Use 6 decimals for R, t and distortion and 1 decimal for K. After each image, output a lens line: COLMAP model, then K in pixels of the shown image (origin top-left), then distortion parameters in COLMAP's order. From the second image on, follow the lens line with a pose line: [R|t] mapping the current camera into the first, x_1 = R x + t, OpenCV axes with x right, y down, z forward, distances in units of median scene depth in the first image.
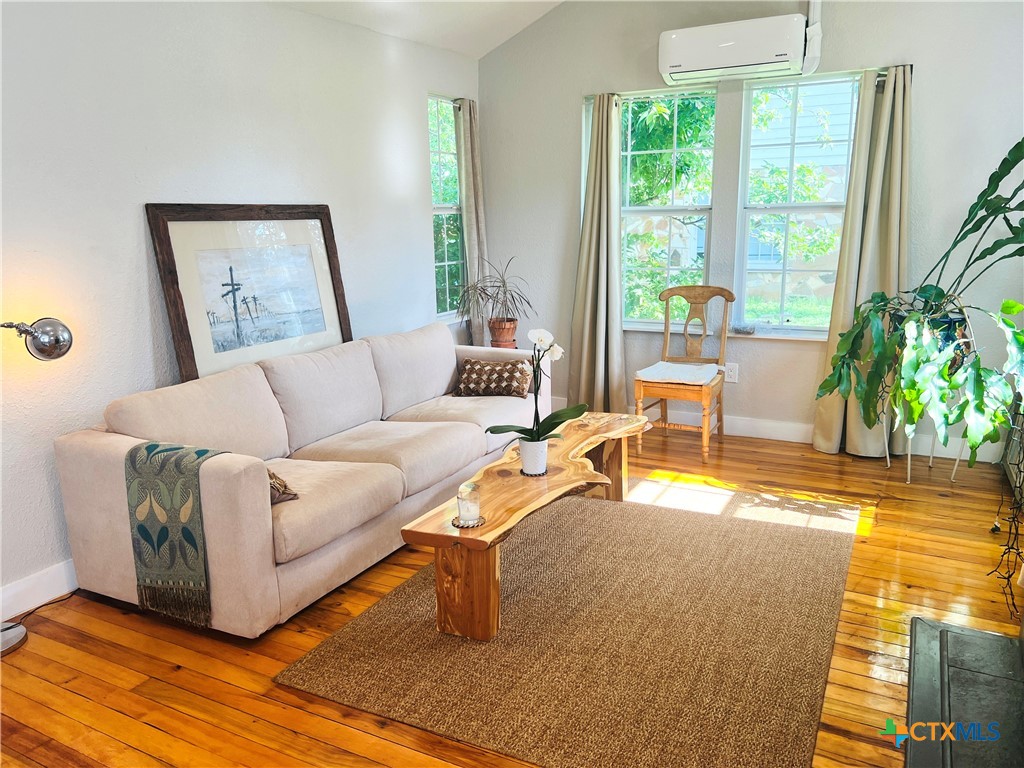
lens RADIAL K [[769.8, 0, 514.0], [0, 769.8, 383.3], [0, 0, 1]] dist [0.051768, -0.059494]
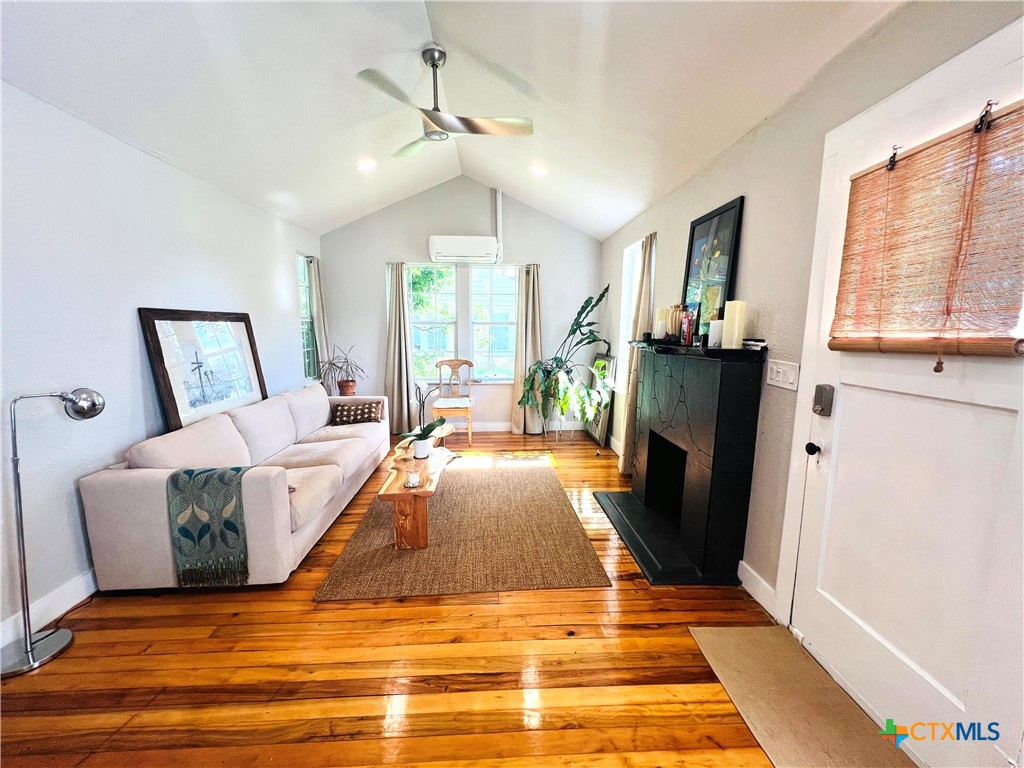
lens RADIAL K [[410.1, 0, 512.9], [0, 410.1, 384.4], [0, 0, 1]] dist [-0.003968, 0.000344]
pose [[0.856449, -0.050645, 0.513742, -0.248865], [0.089650, 0.994646, -0.051401, 0.009883], [-0.508388, 0.090080, 0.856404, 0.010961]]
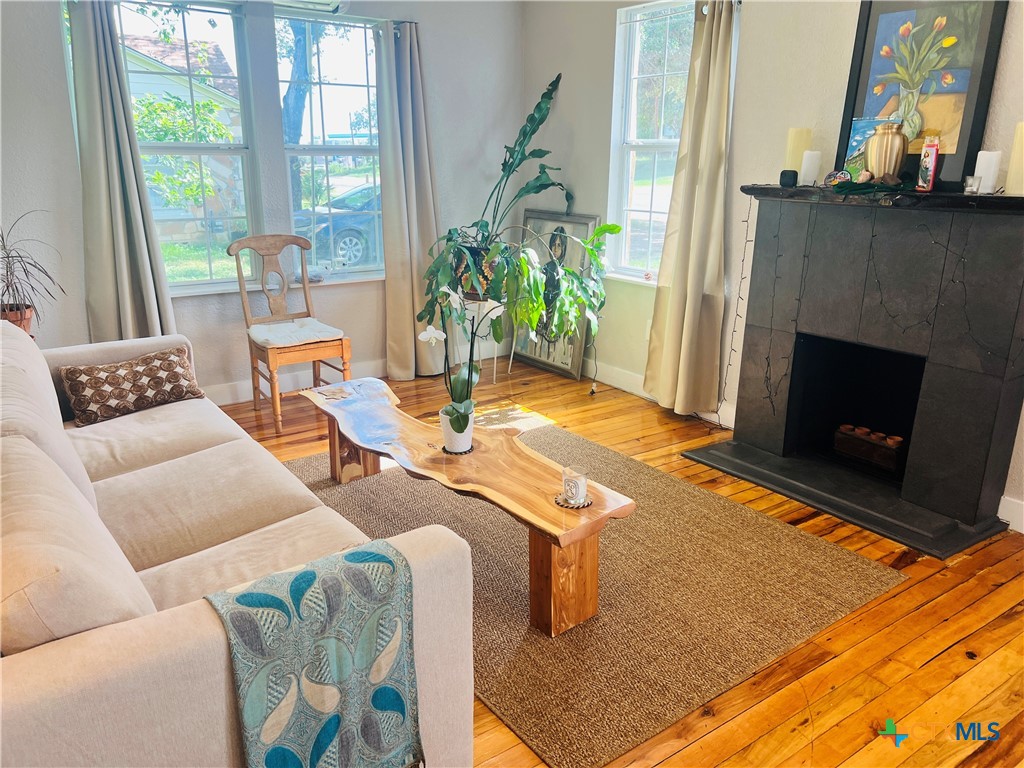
lens RADIAL K [[769.8, 0, 506.4], [0, 769.8, 384.3], [0, 0, 1]] dist [0.051768, -0.059494]
pose [[0.453706, -0.234425, 0.859765, -0.599405], [0.175054, 0.969428, 0.171949, -0.085999], [-0.873789, 0.072491, 0.480873, 0.450619]]
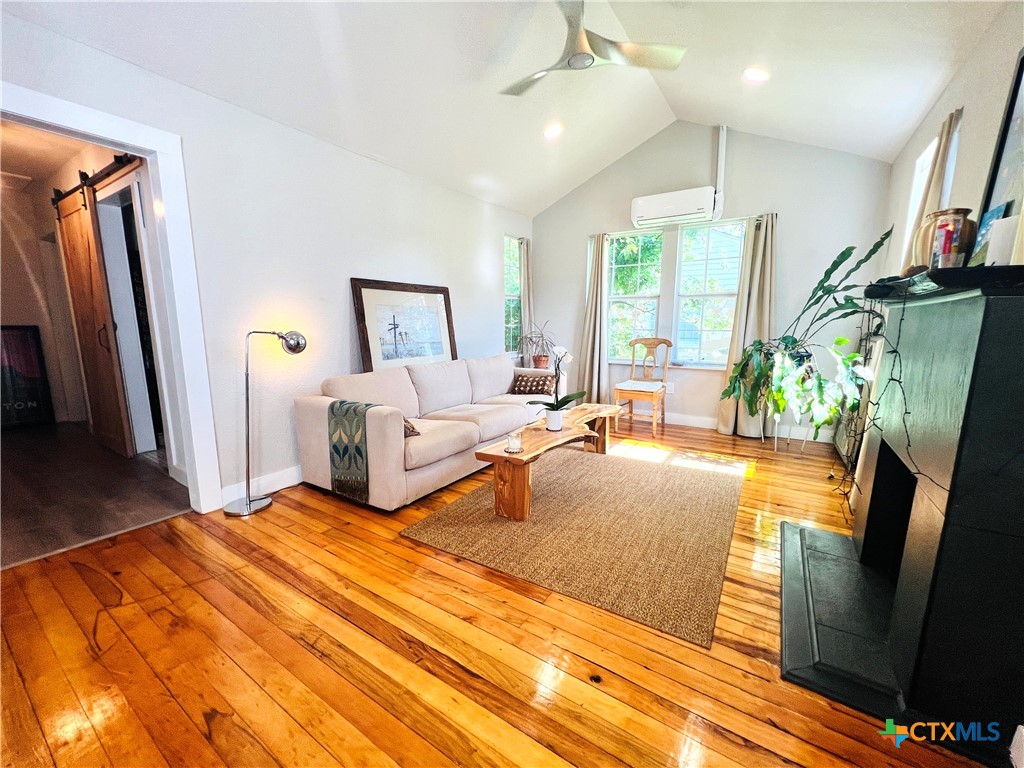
lens RADIAL K [[410.1, 0, 514.4], [0, 410.1, 385.3], [0, 0, 1]] dist [-0.003968, 0.000344]
pose [[0.995838, 0.031594, -0.085485, 0.011270], [-0.036487, 0.997747, -0.056296, 0.062428], [0.083514, 0.059180, 0.994748, 0.056979]]
